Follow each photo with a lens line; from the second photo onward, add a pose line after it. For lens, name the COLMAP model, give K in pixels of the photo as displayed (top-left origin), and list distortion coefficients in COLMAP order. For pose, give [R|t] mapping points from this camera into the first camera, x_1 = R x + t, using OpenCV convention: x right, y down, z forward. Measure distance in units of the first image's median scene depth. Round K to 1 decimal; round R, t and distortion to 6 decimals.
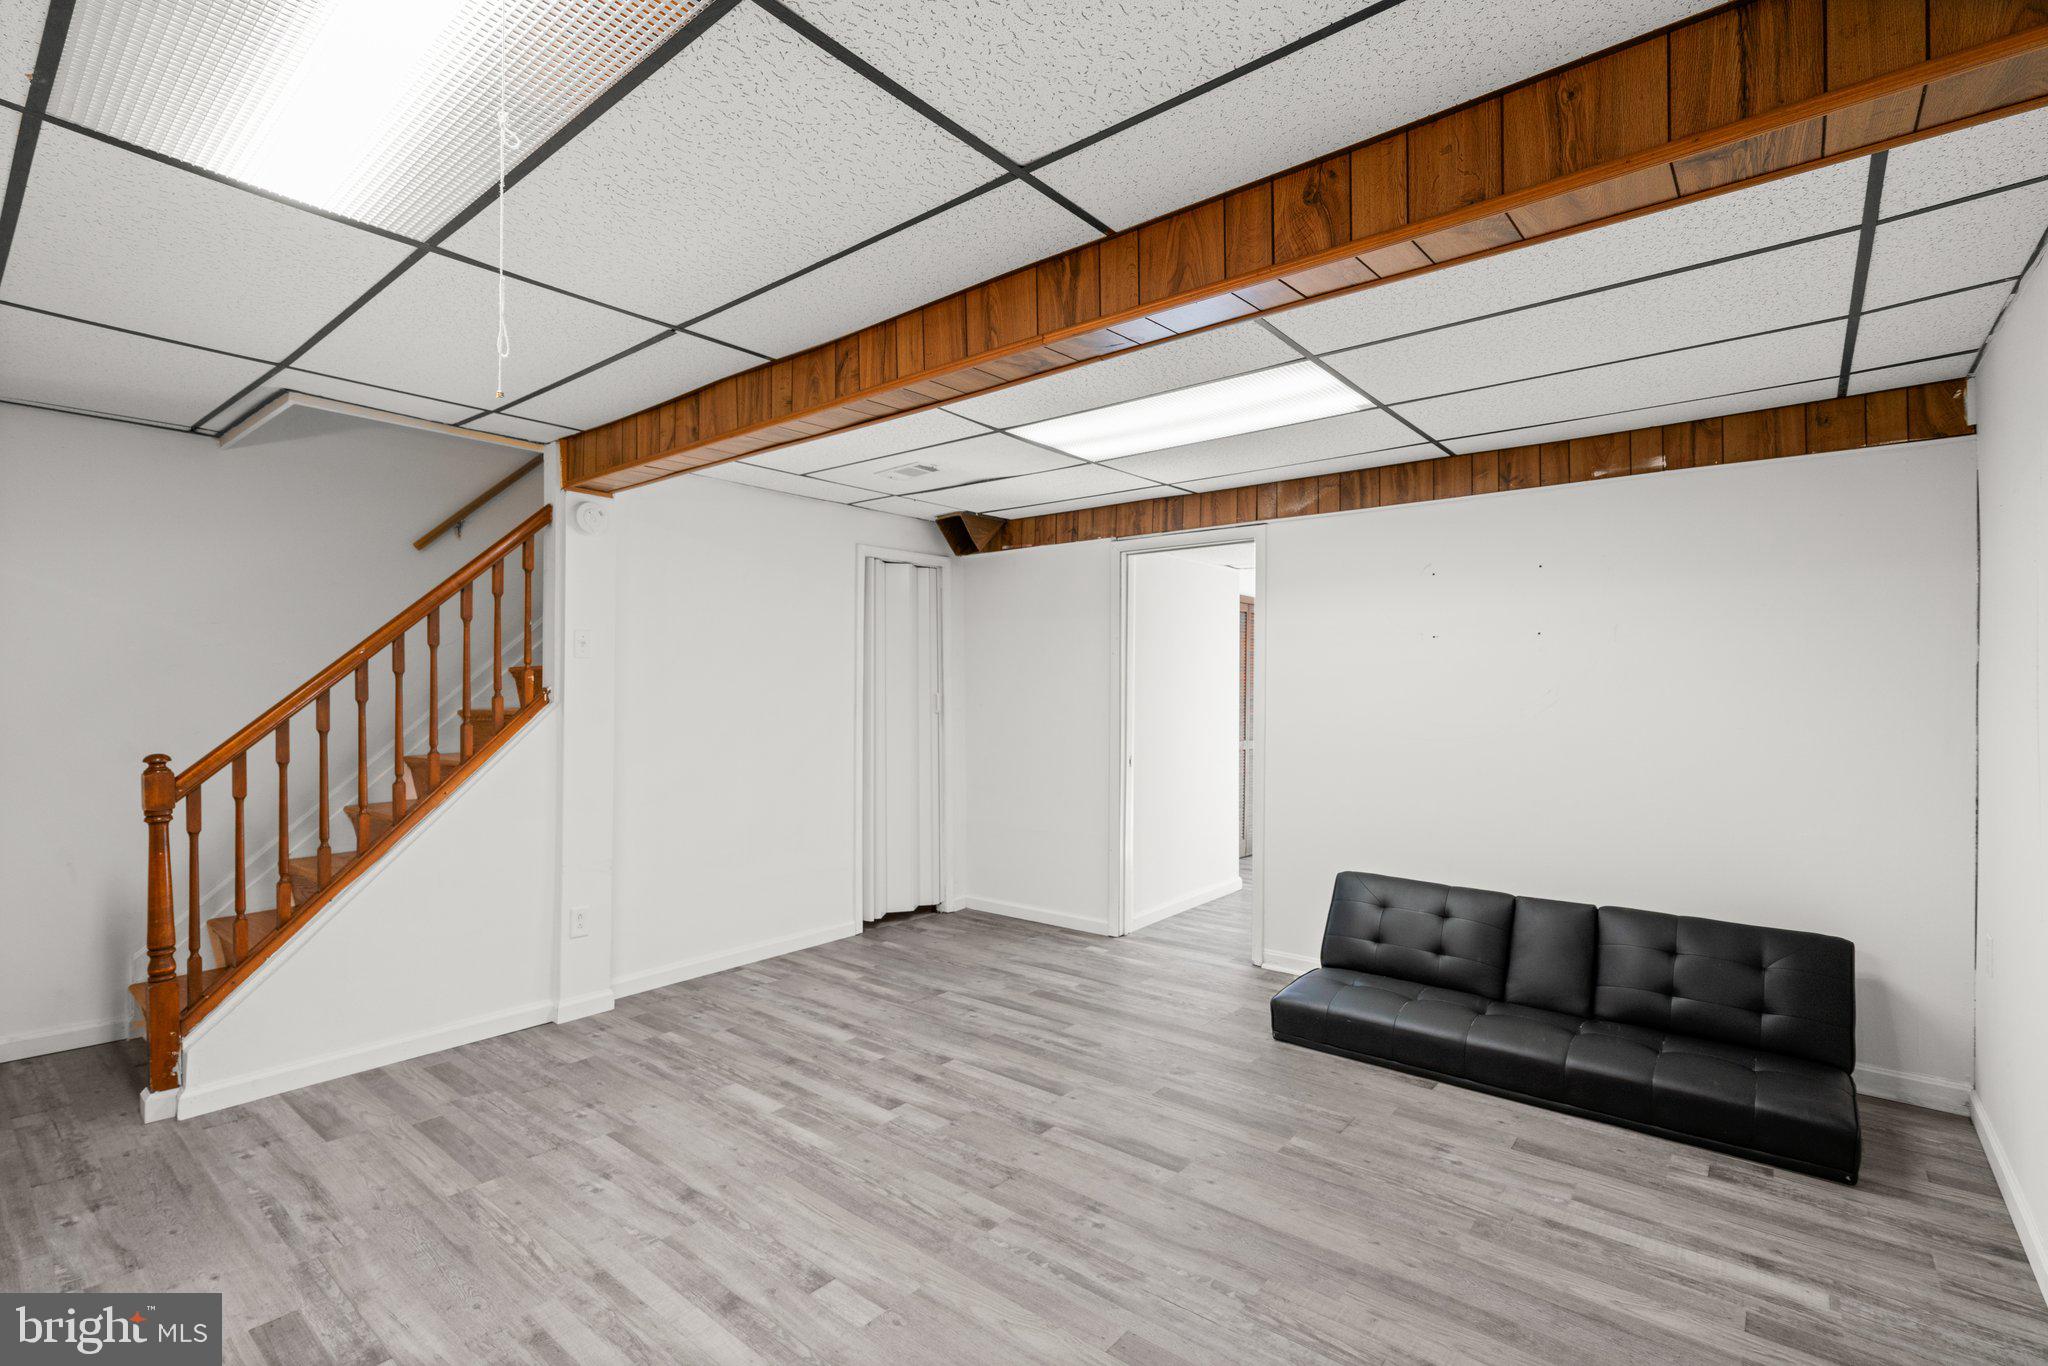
lens RADIAL K [[928.8, 0, 1011.6], [0, 928.8, 676.3], [0, 0, 1]] dist [-0.010643, 0.003375]
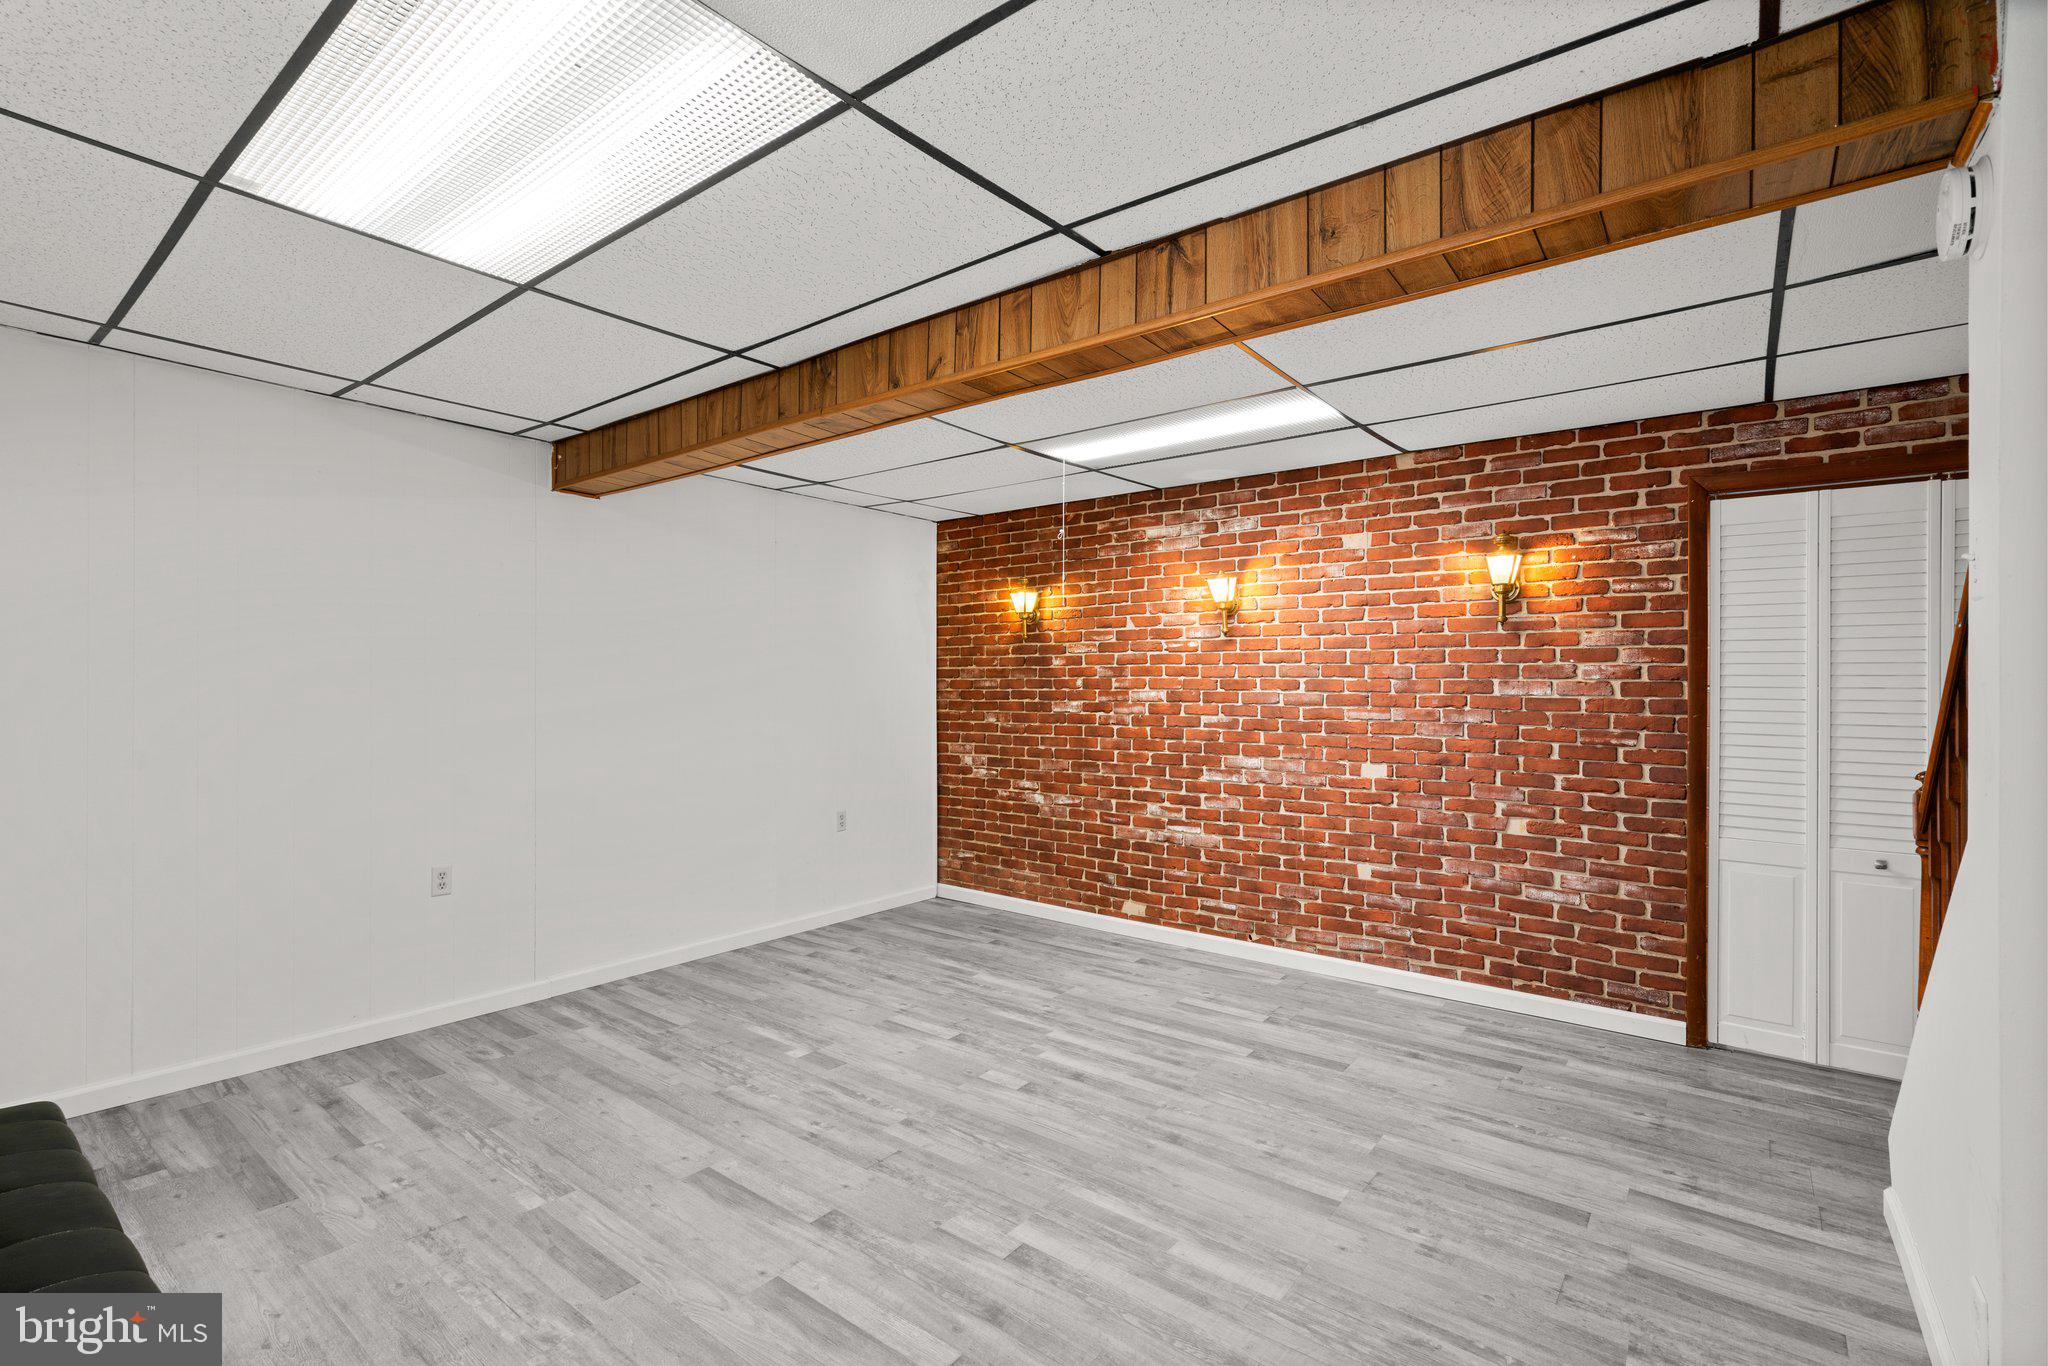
lens RADIAL K [[928.8, 0, 1026.5], [0, 928.8, 688.5], [0, 0, 1]] dist [-0.010643, 0.003375]
pose [[-0.999151, -0.011362, -0.039603, -0.104774], [-0.010669, 0.999787, -0.017669, 0.034812], [0.039796, -0.017232, -0.999059, 1.831328]]
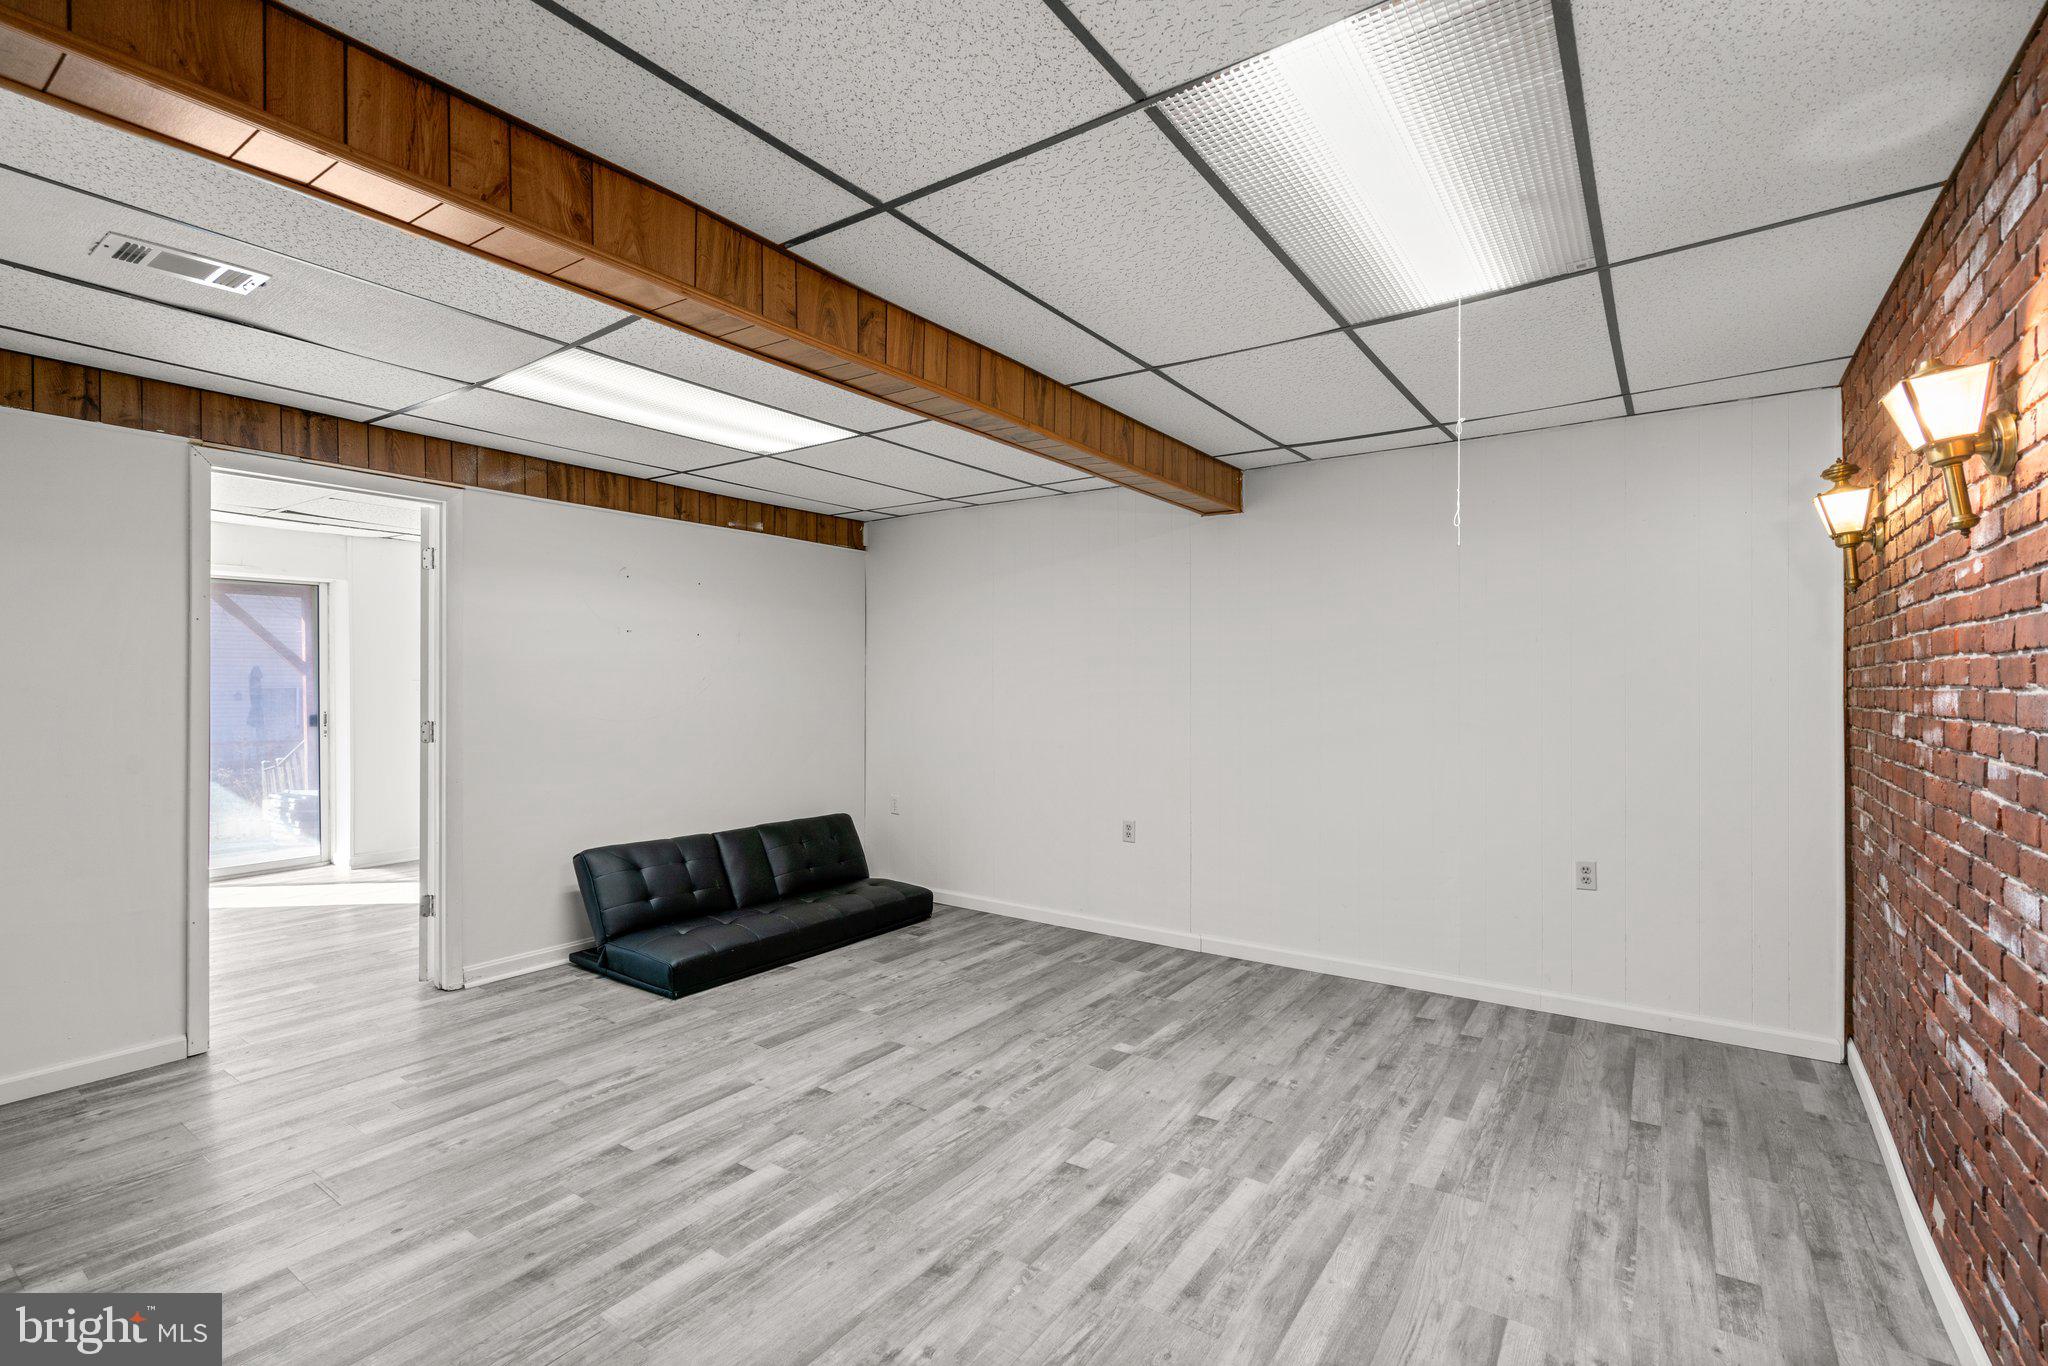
lens RADIAL K [[928.8, 0, 1015.4], [0, 928.8, 687.0], [0, 0, 1]] dist [-0.010643, 0.003375]
pose [[-0.079494, -0.010336, 0.996782, -1.043088], [-0.021160, 0.999738, 0.008679, 0.008788], [-0.996611, -0.020402, -0.079692, 0.873842]]
